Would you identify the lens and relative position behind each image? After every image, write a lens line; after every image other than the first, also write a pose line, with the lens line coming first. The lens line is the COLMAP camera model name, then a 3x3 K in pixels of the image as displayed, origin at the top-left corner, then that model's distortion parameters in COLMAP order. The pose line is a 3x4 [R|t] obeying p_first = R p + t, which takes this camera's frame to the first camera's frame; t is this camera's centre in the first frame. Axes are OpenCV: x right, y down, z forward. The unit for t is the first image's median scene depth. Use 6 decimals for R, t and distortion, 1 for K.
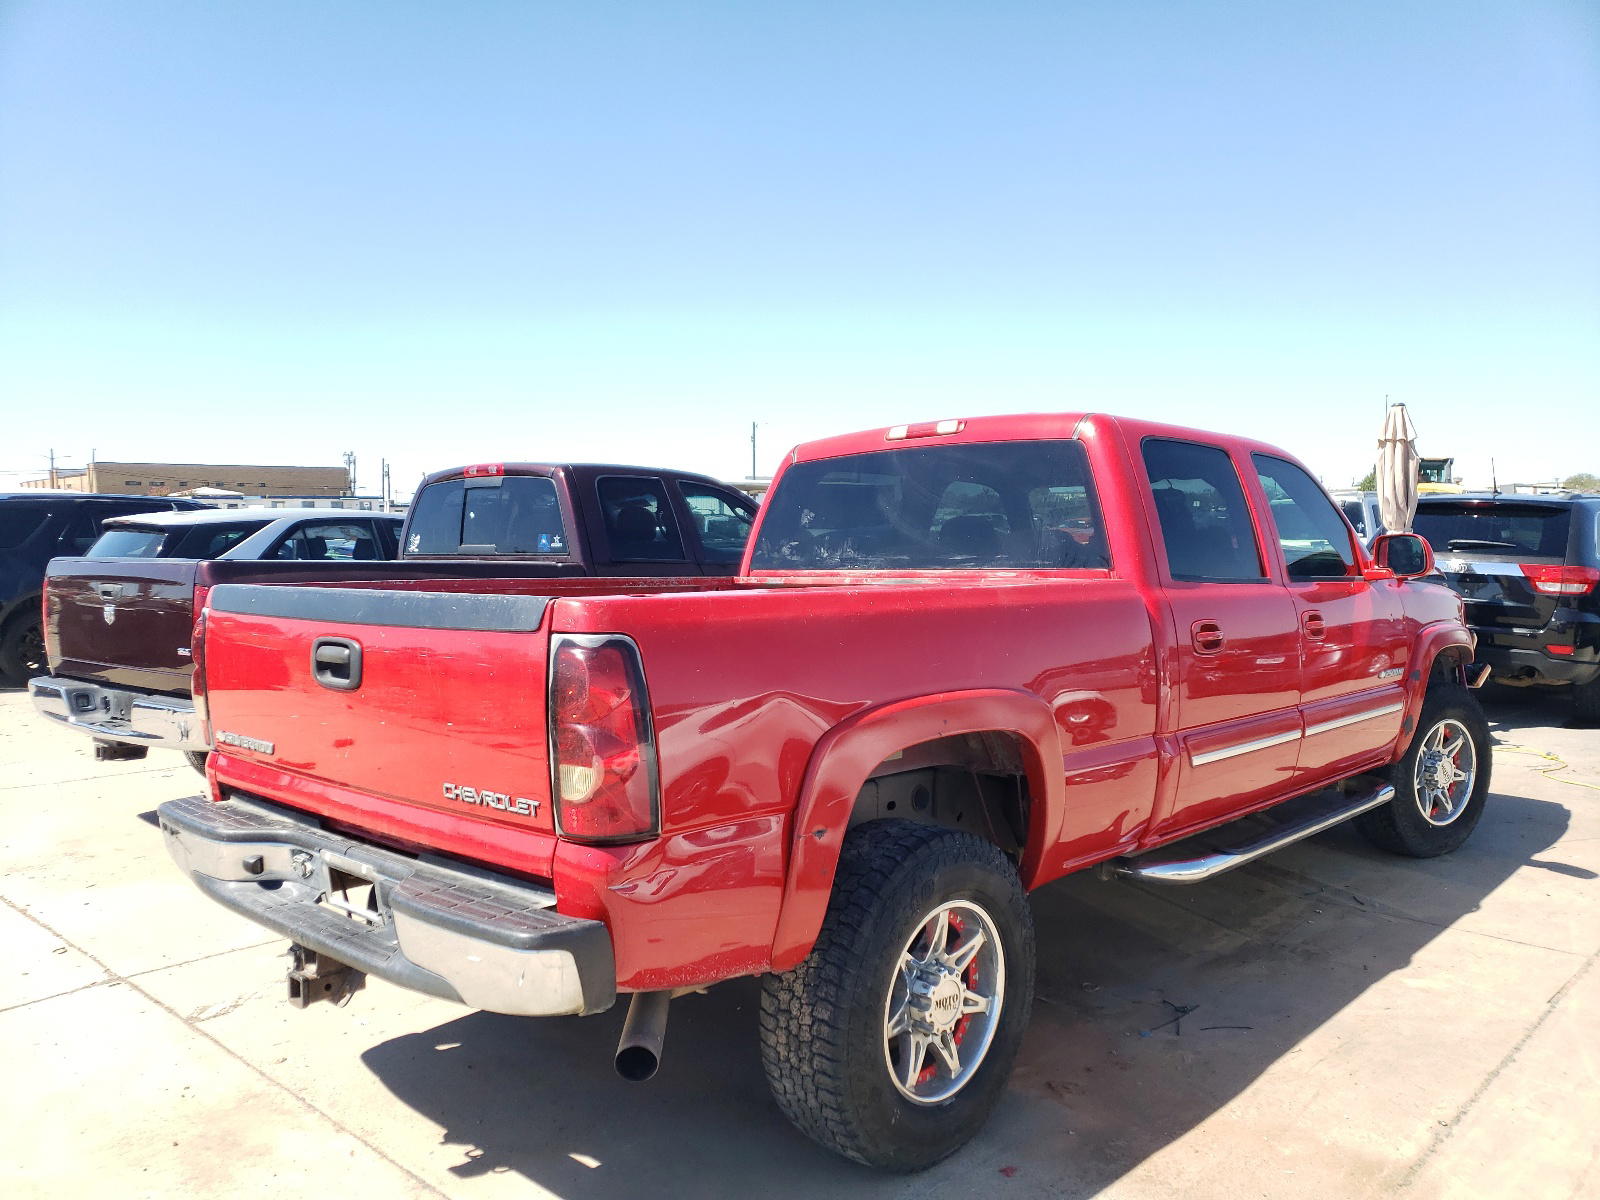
lens RADIAL K [[1247.3, 0, 800.0], [0, 1247.3, 600.0], [0, 0, 1]] dist [0.040077, 0.001218]
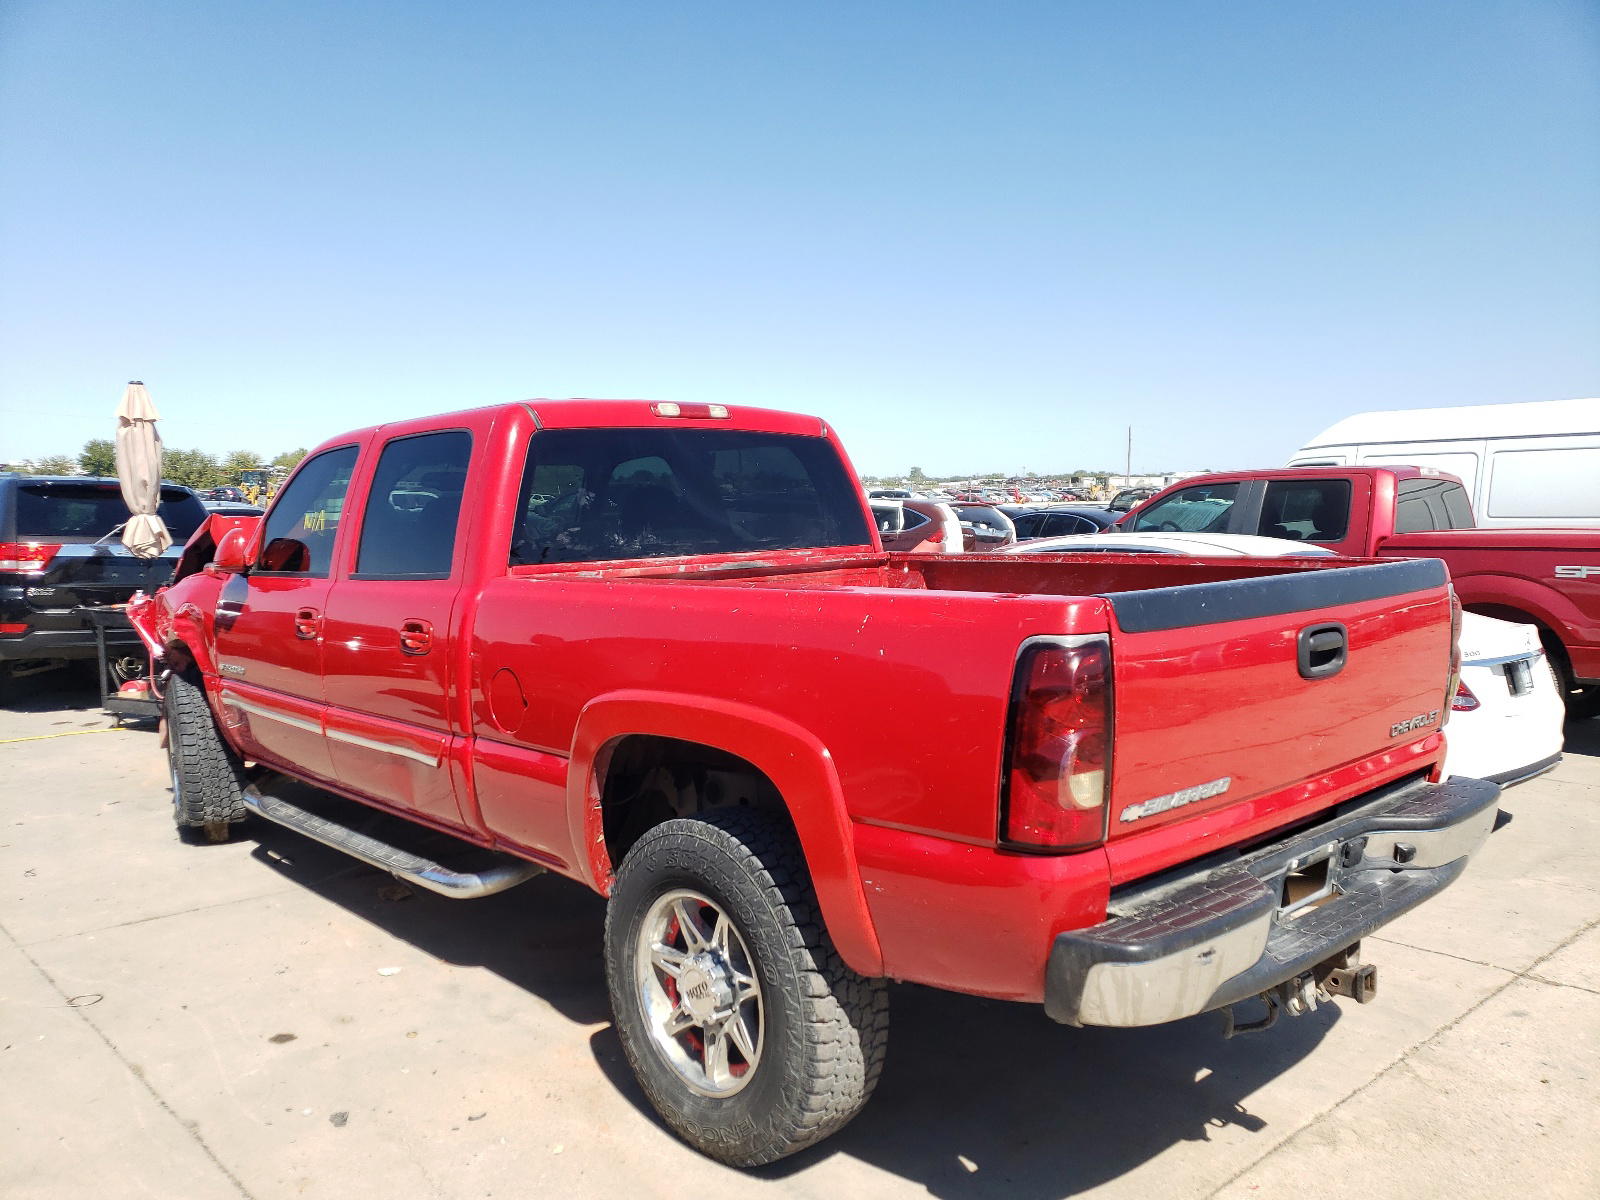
lens RADIAL K [[1247.3, 0, 800.0], [0, 1247.3, 600.0], [0, 0, 1]] dist [0.040077, 0.001218]
pose [[0.057698, -0.064768, 0.996231, -0.862716], [0.053294, 0.996670, 0.061710, -0.044285], [-0.996911, 0.049533, 0.060958, 0.851995]]
